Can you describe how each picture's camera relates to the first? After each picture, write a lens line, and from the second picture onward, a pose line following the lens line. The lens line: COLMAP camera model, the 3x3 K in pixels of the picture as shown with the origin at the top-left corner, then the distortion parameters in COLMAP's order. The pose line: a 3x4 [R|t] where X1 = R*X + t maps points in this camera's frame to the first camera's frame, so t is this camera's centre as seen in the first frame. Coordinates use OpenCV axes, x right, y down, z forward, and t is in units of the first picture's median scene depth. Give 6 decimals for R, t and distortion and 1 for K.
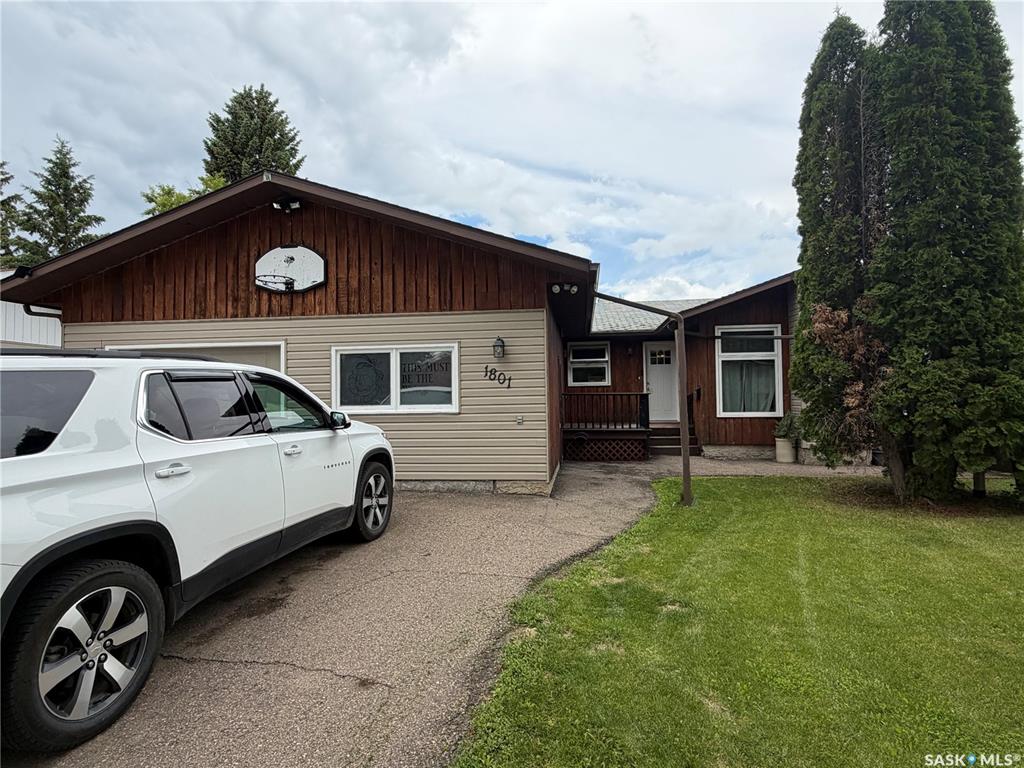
lens RADIAL K [[567.3, 0, 513.1], [0, 567.3, 383.1], [0, 0, 1]] dist [0.003011, -0.001107]
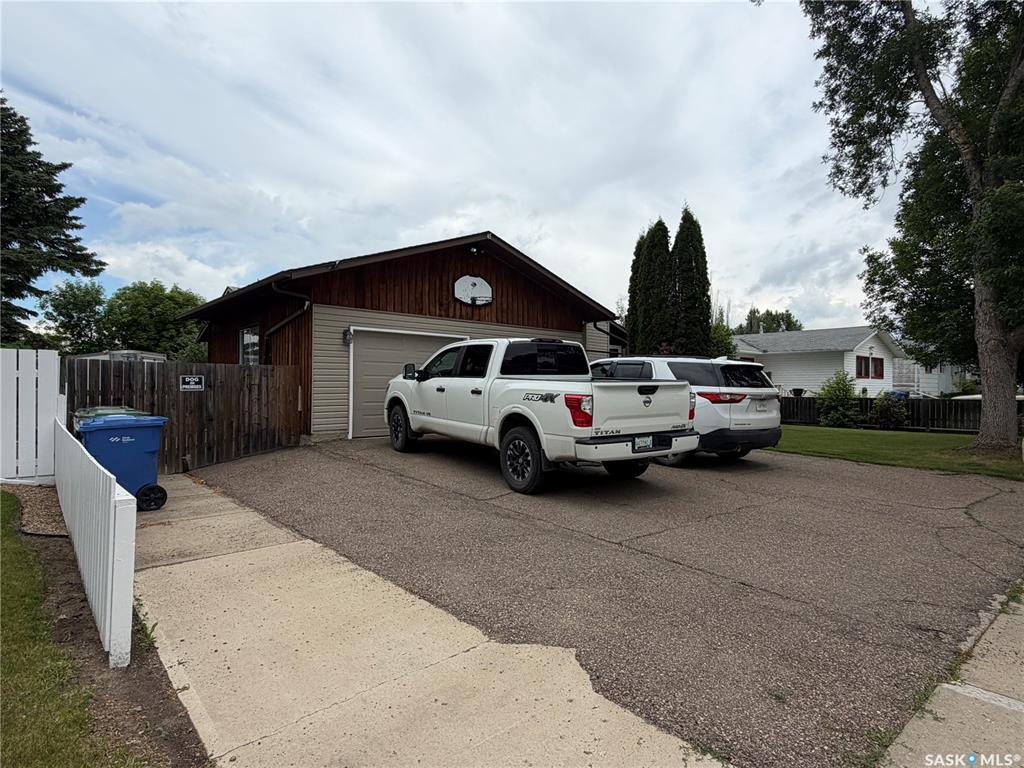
lens RADIAL K [[567.3, 0, 501.4], [0, 567.3, 380.5], [0, 0, 1]] dist [0.003011, -0.001107]
pose [[0.677336, 0.028610, 0.735117, -1.457678], [-0.041847, 0.999124, -0.000328, 0.043514], [-0.734482, -0.030540, 0.677940, -0.123415]]
